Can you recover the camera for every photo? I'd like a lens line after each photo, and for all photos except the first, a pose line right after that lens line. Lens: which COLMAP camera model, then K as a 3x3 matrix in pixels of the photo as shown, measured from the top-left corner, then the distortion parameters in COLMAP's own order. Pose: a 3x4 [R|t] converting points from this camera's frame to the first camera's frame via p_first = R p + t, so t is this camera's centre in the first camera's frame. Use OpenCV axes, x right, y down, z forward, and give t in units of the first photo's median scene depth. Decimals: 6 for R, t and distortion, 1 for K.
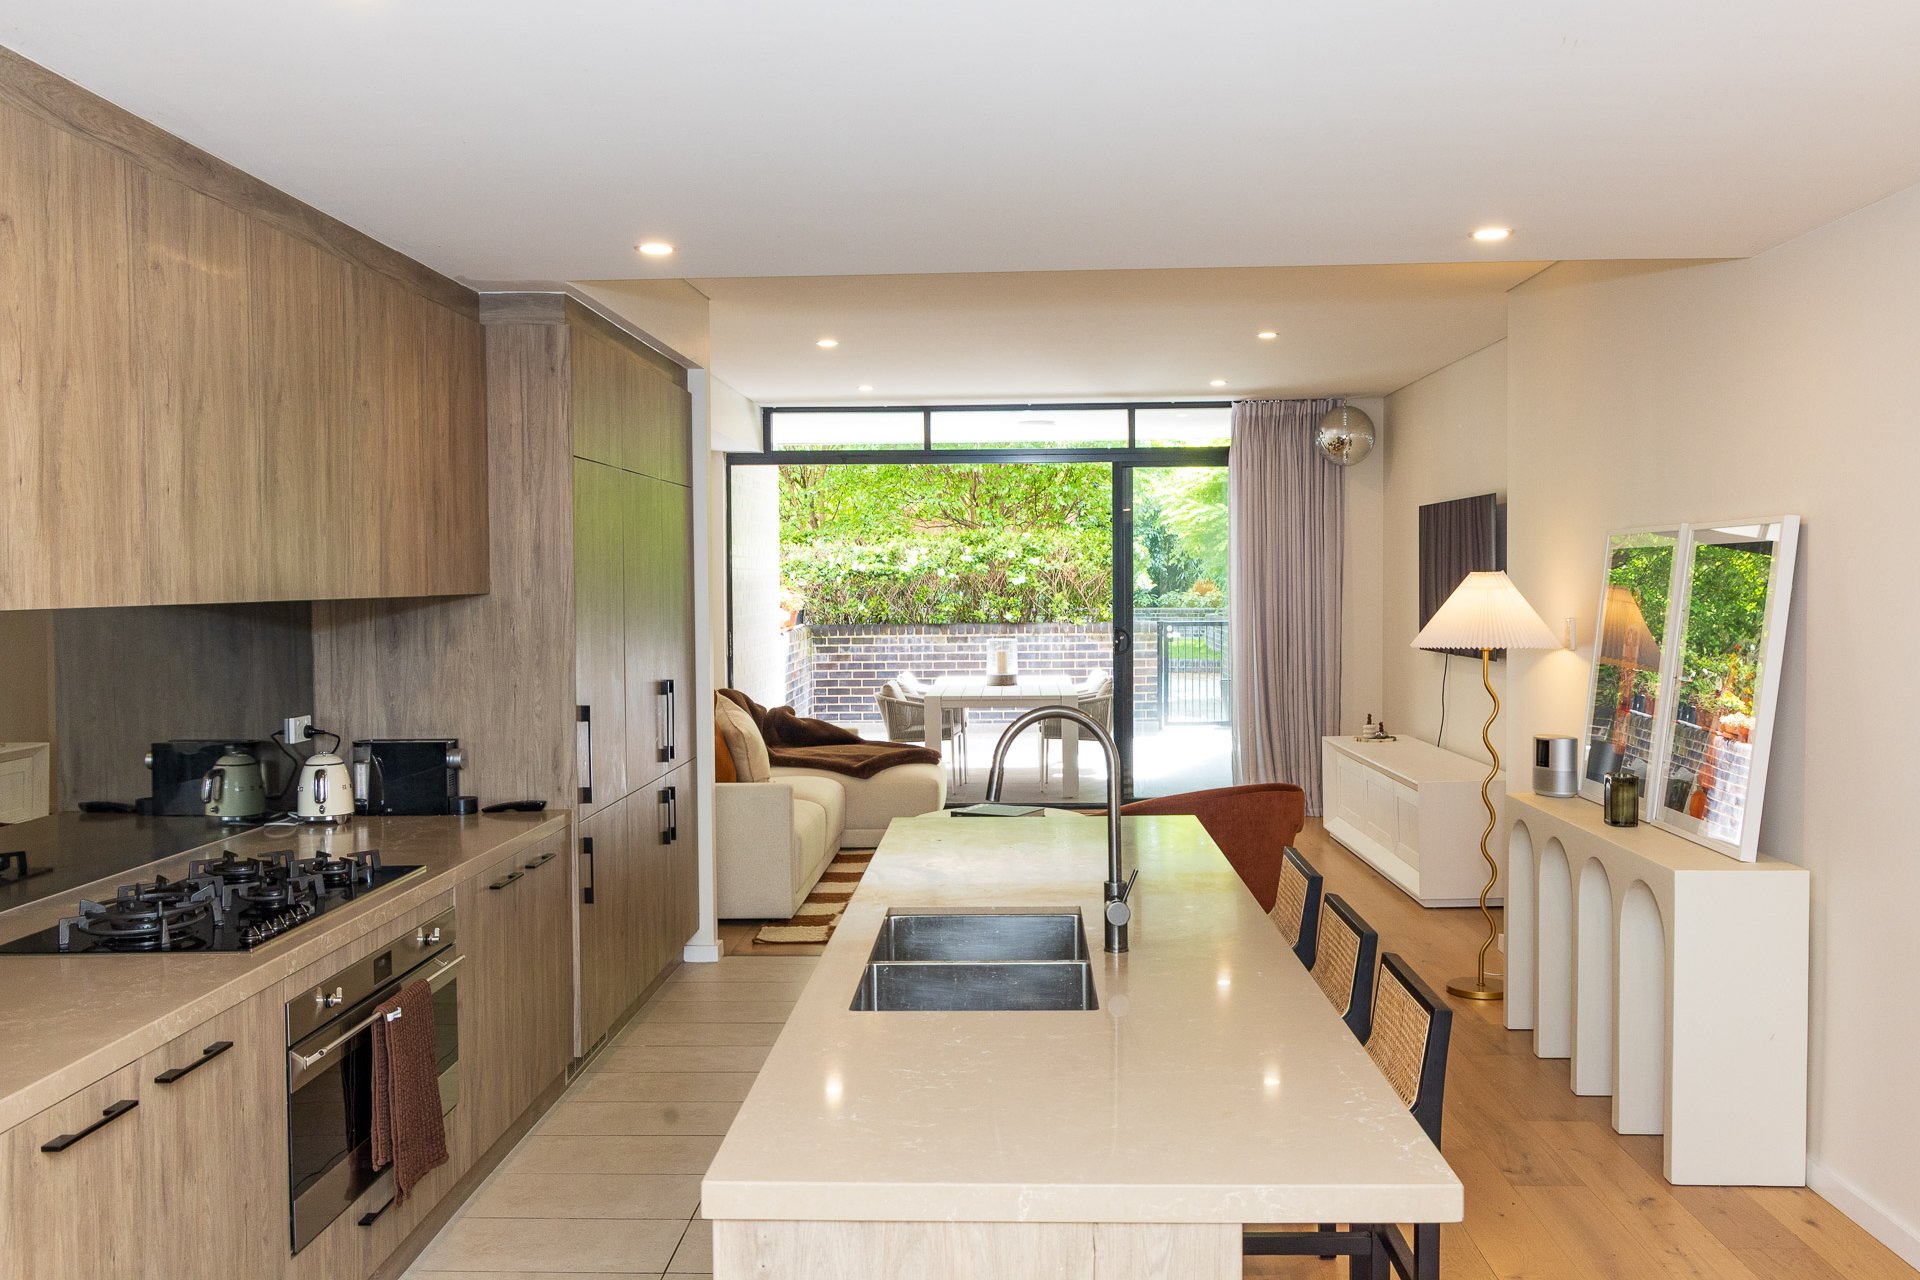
lens RADIAL K [[1631.6, 0, 960.0], [0, 1631.6, 640.0], [0, 0, 1]] dist [-0.002840, -0.000964]
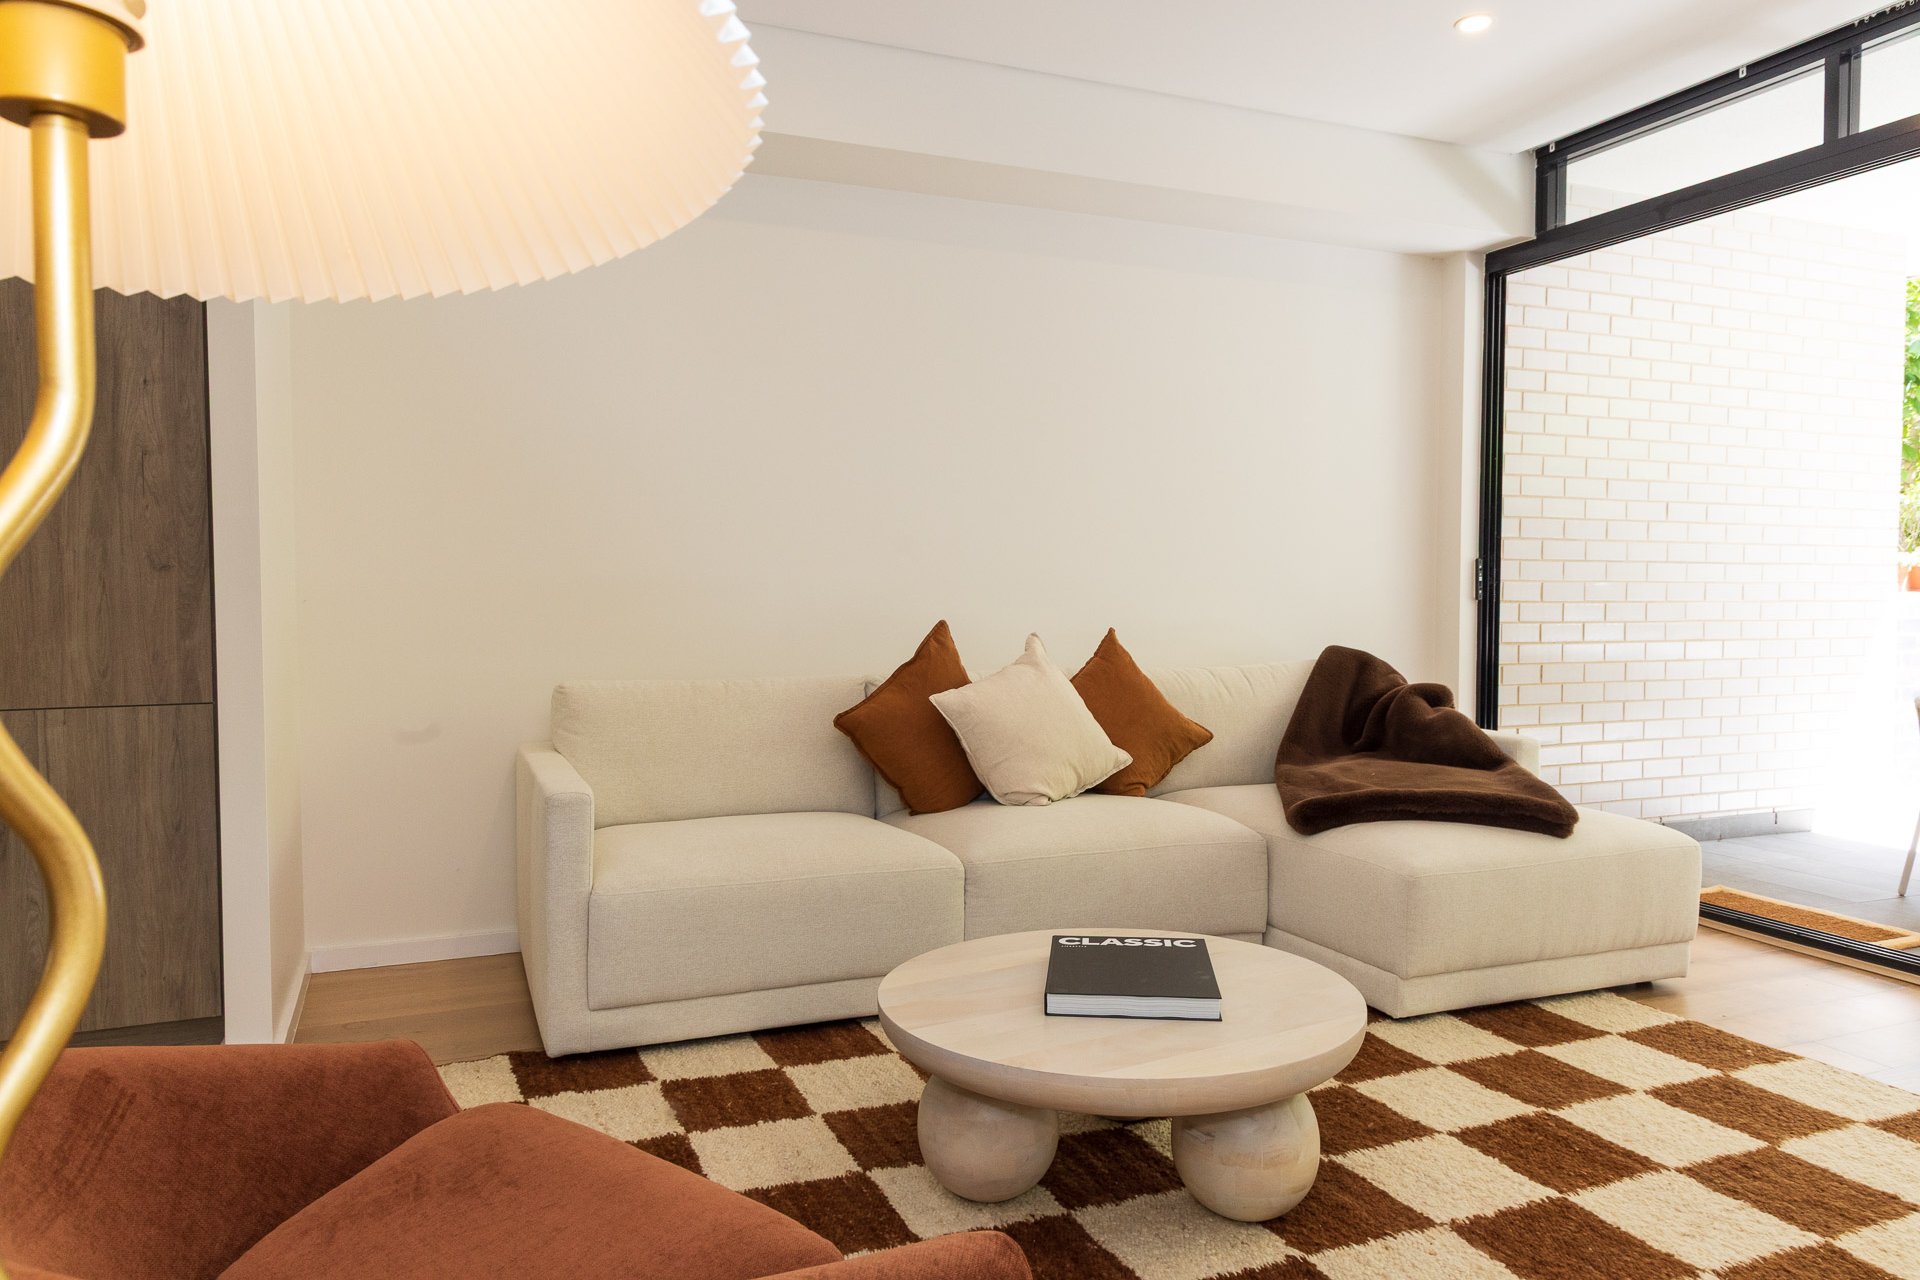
lens RADIAL K [[1283.4, 0, 960.0], [0, 1283.4, 640.0], [0, 0, 1]] dist [0.005946, -0.000585]
pose [[0.419831, 0.047220, -0.906373, 0.206132], [-0.039831, 0.998642, 0.033578, 0.016653], [0.906728, 0.022005, 0.421141, 0.642786]]
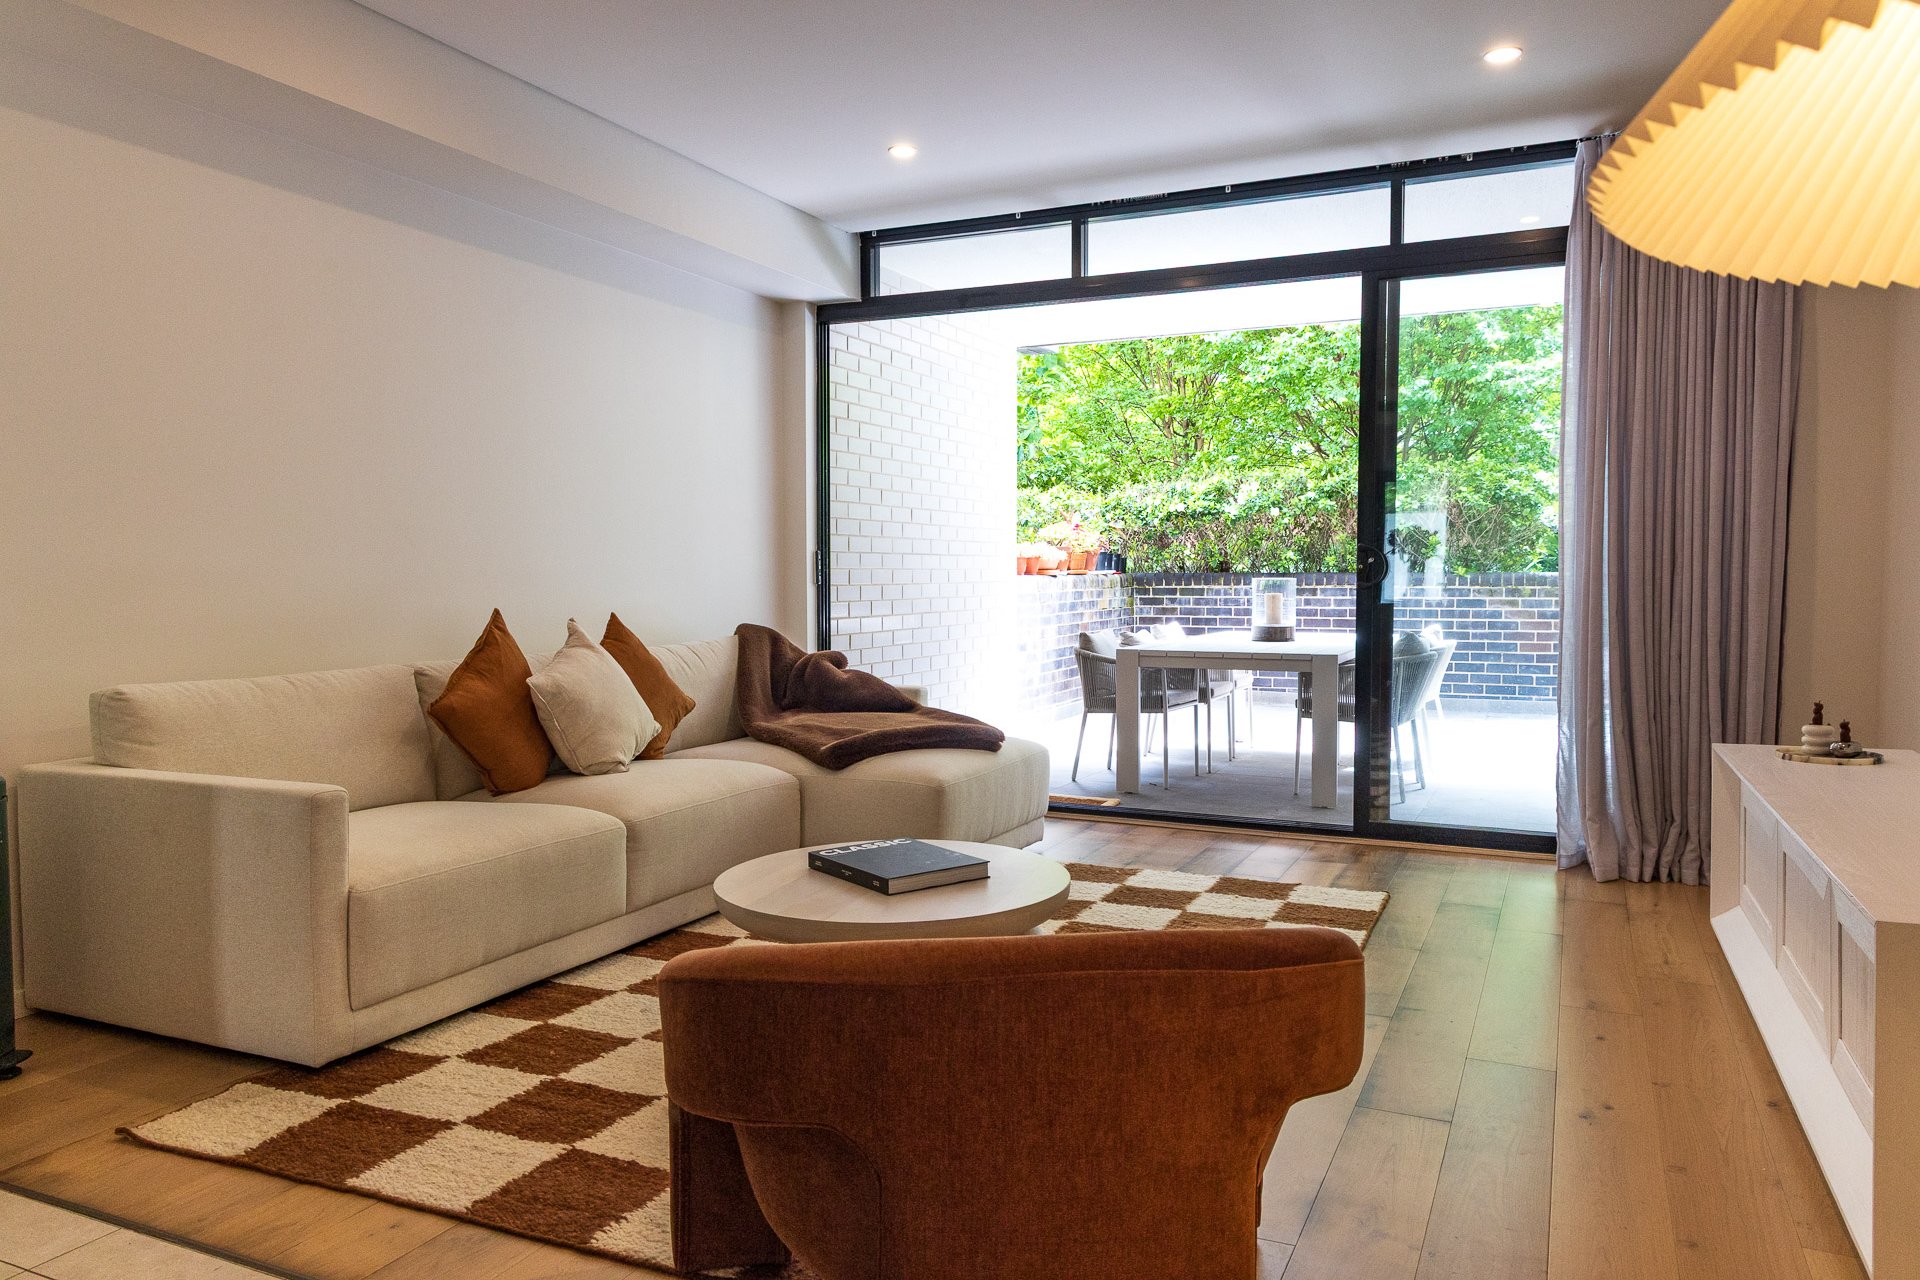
lens RADIAL K [[1313.7, 0, 960.0], [0, 1313.7, 640.0], [0, 0, 1]] dist [0.004831, -0.001695]
pose [[0.920229, 0.028892, -0.390313, 0.151372], [-0.022407, 0.999525, 0.021158, 0.021536], [0.390739, -0.010724, 0.920439, 0.486452]]
